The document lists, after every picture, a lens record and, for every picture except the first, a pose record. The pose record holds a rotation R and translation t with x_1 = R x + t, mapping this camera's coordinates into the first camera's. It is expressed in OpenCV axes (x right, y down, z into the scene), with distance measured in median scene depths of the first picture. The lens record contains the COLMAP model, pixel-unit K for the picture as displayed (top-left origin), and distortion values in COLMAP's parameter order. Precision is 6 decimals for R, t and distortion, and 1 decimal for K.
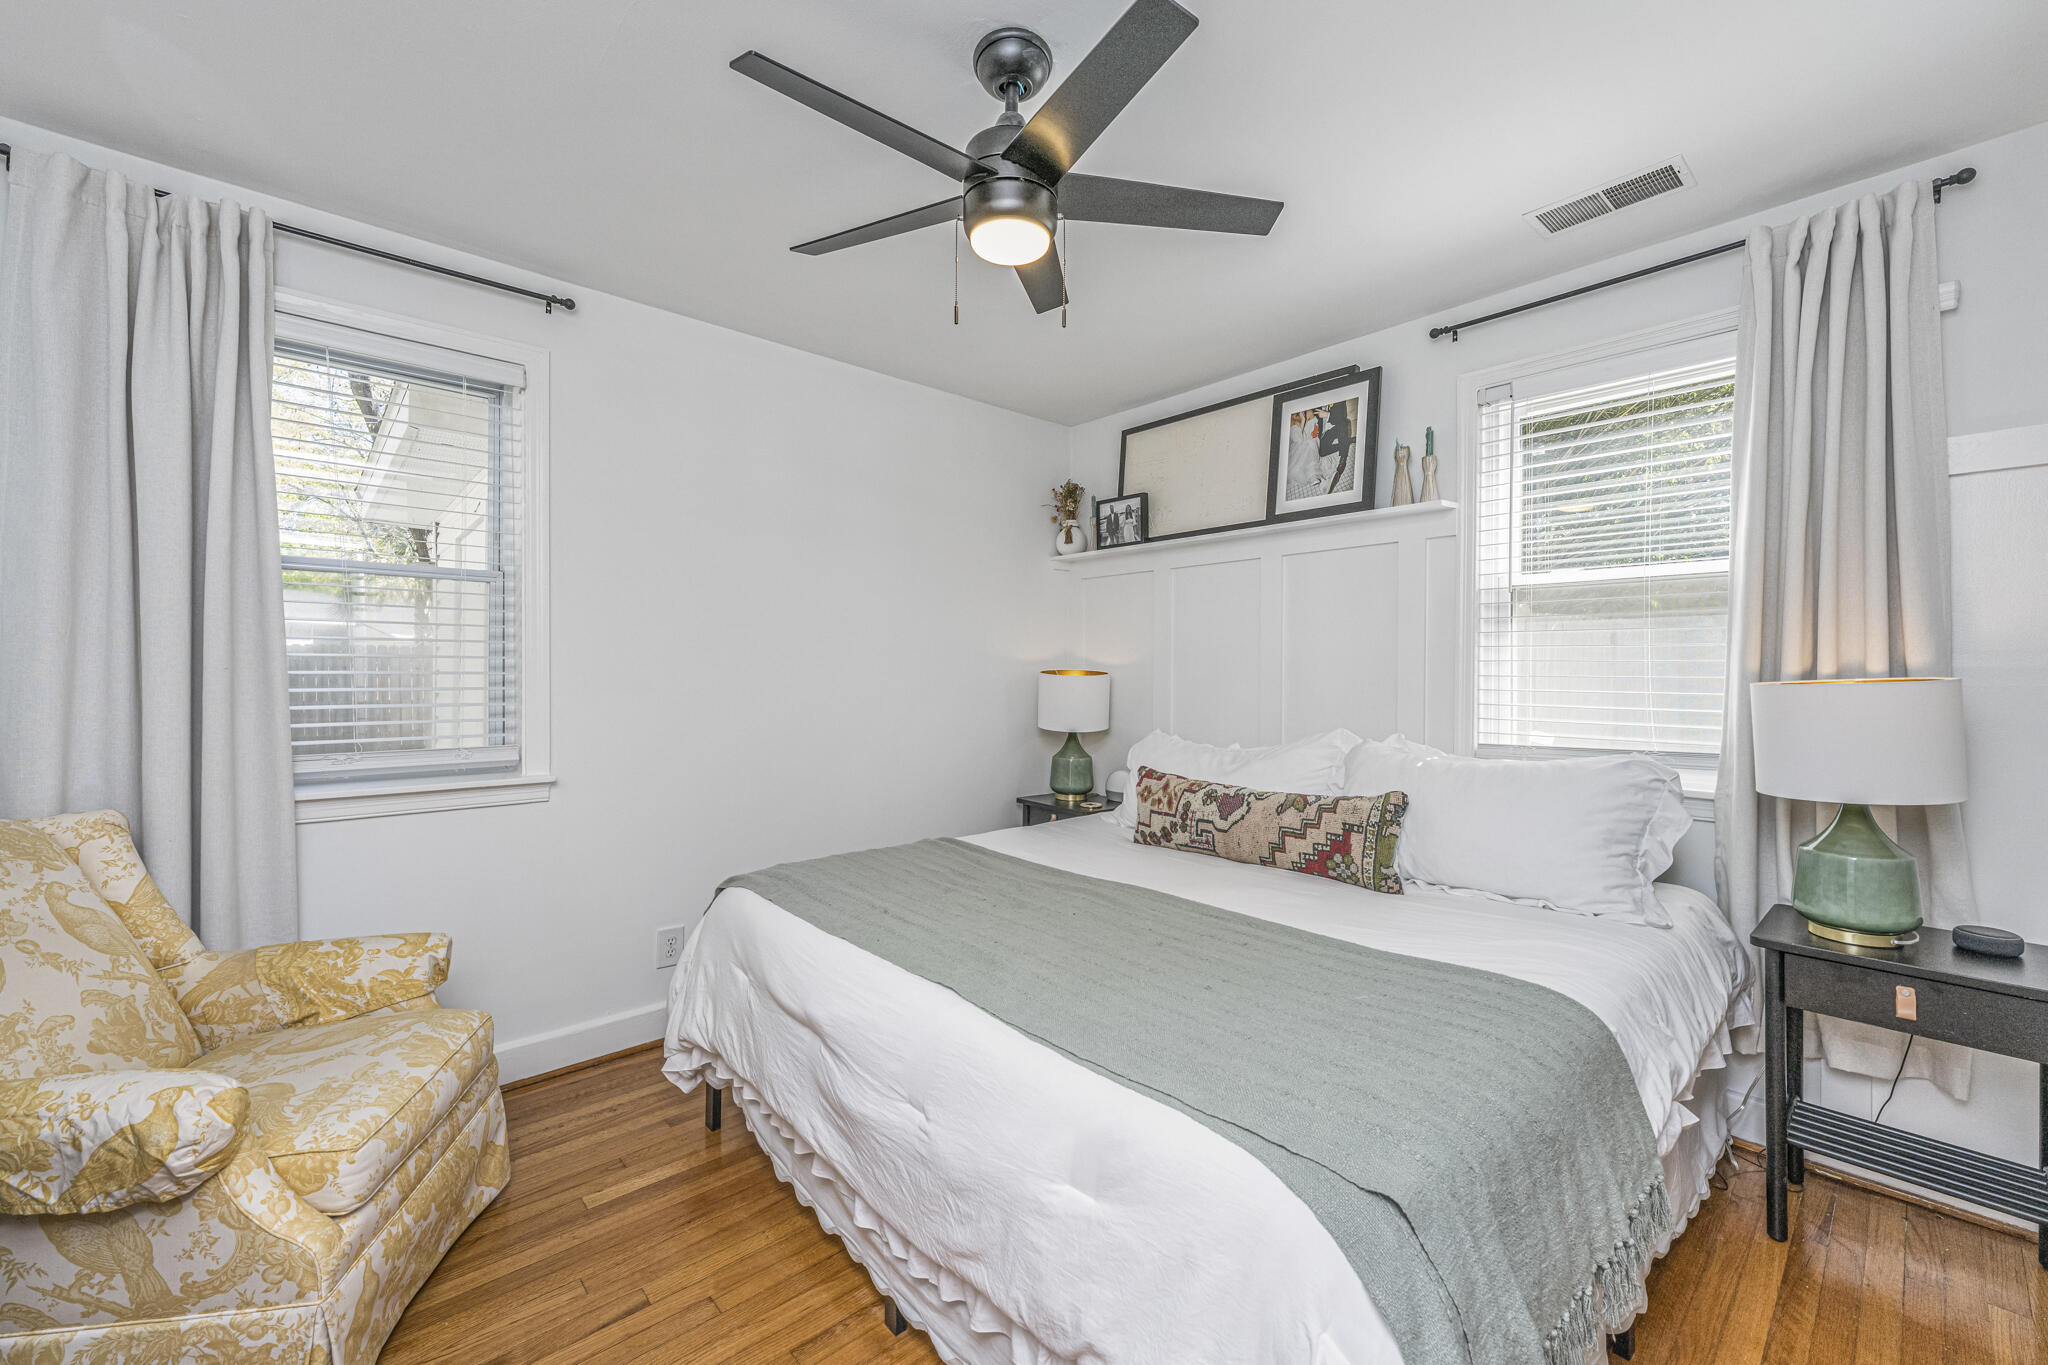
lens RADIAL K [[819.4, 0, 1029.2], [0, 819.4, 686.0], [0, 0, 1]] dist [0.001305, 0.000006]
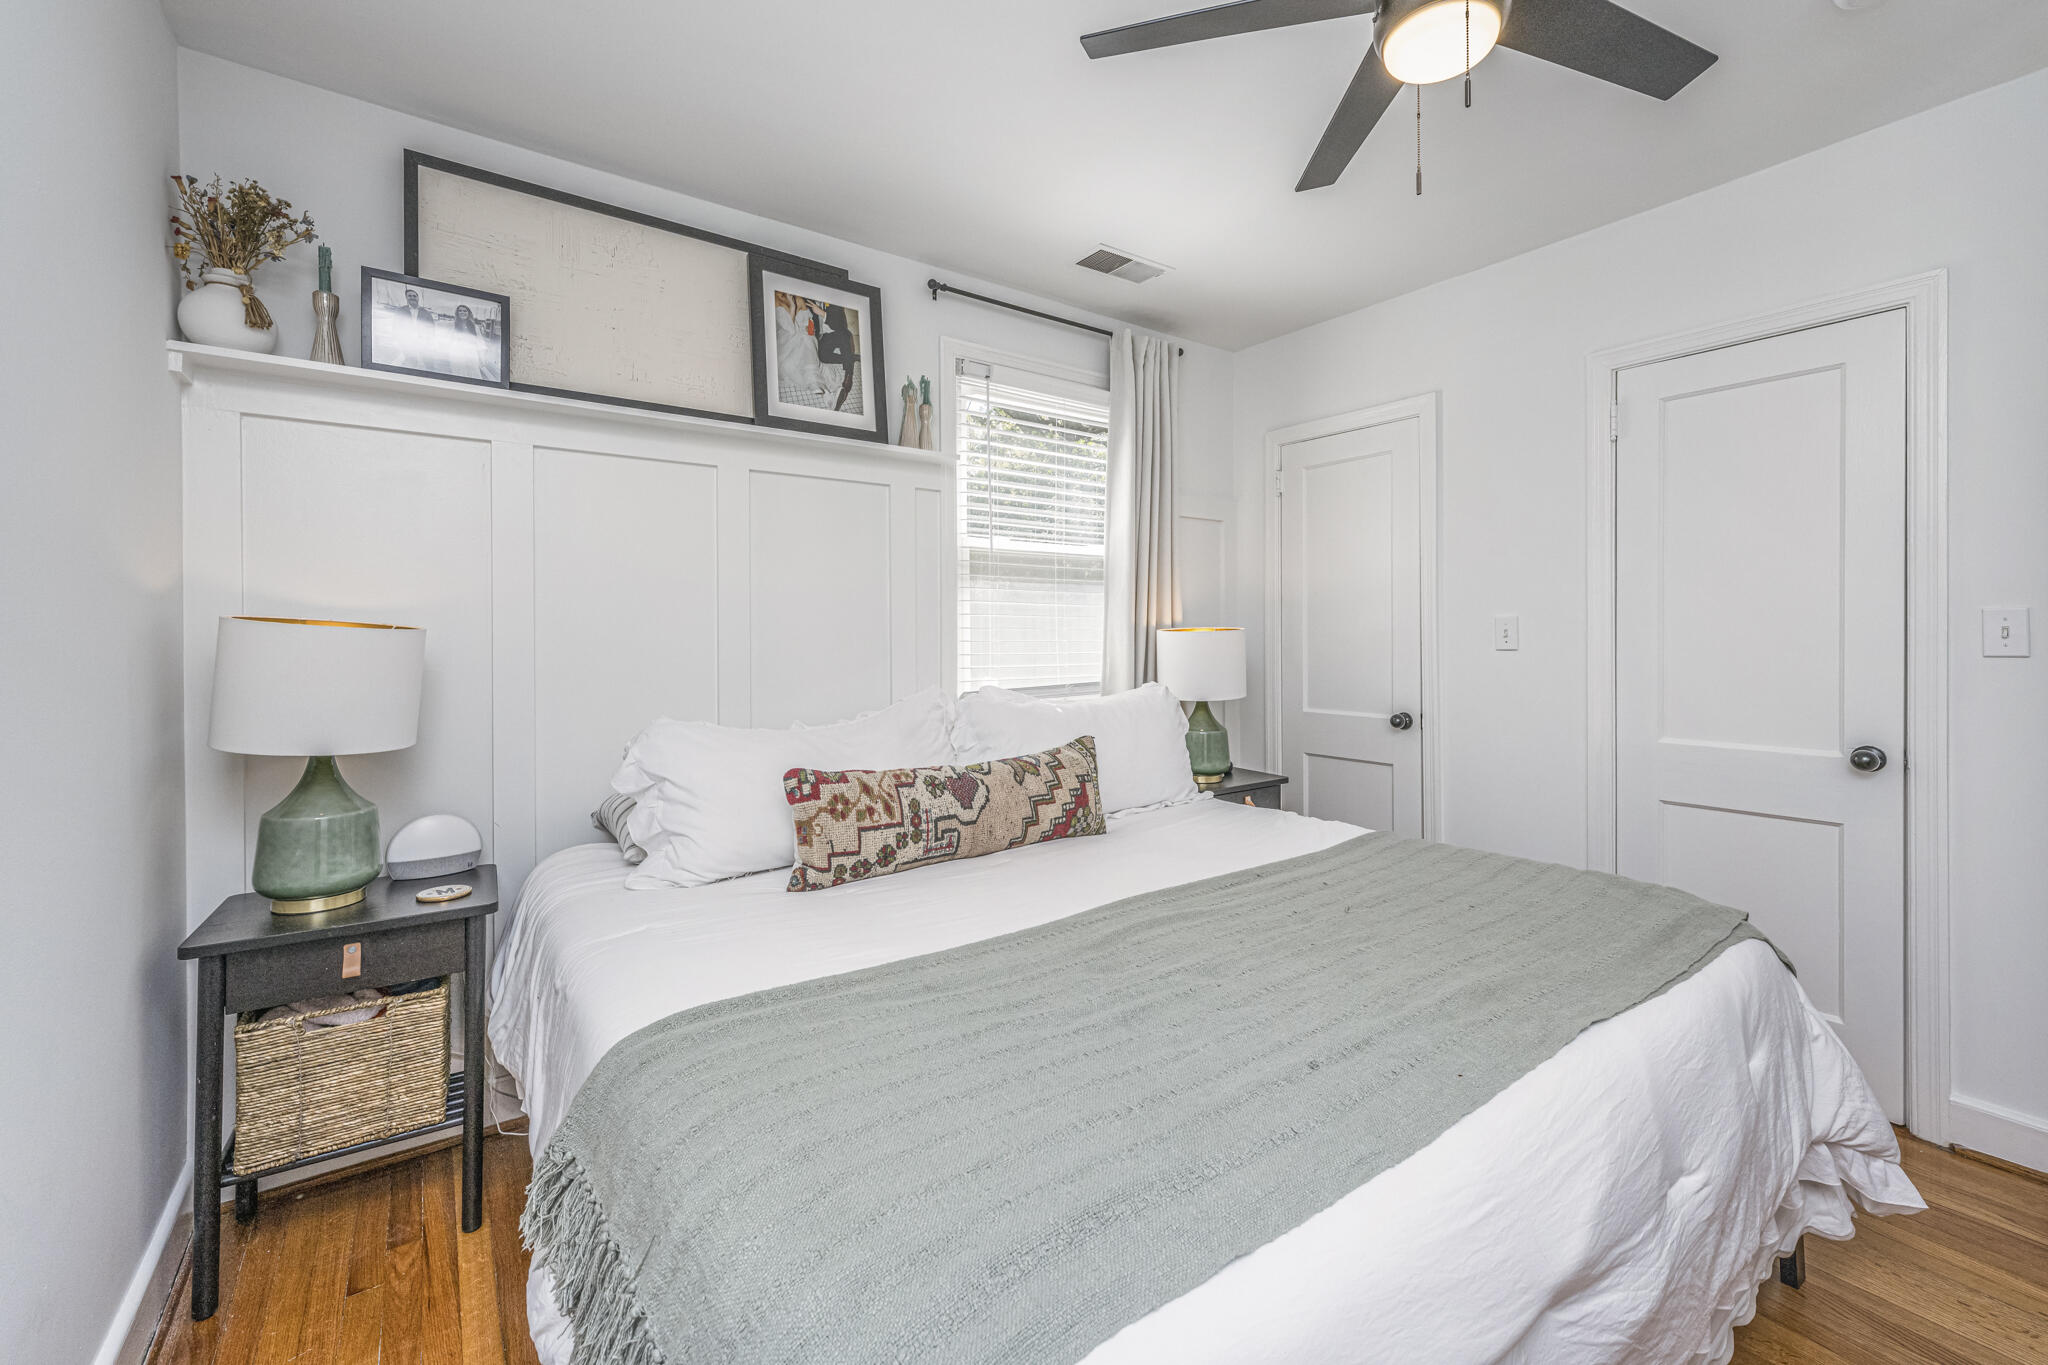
lens RADIAL K [[850.7, 0, 1078.7], [0, 850.7, 625.9], [0, 0, 1]] dist [-0.000176, 0.000423]
pose [[0.079224, 0.006246, 0.996837, -0.528973], [0.019521, 0.999779, -0.007815, -0.003965], [-0.996666, 0.020078, 0.079085, 0.763715]]
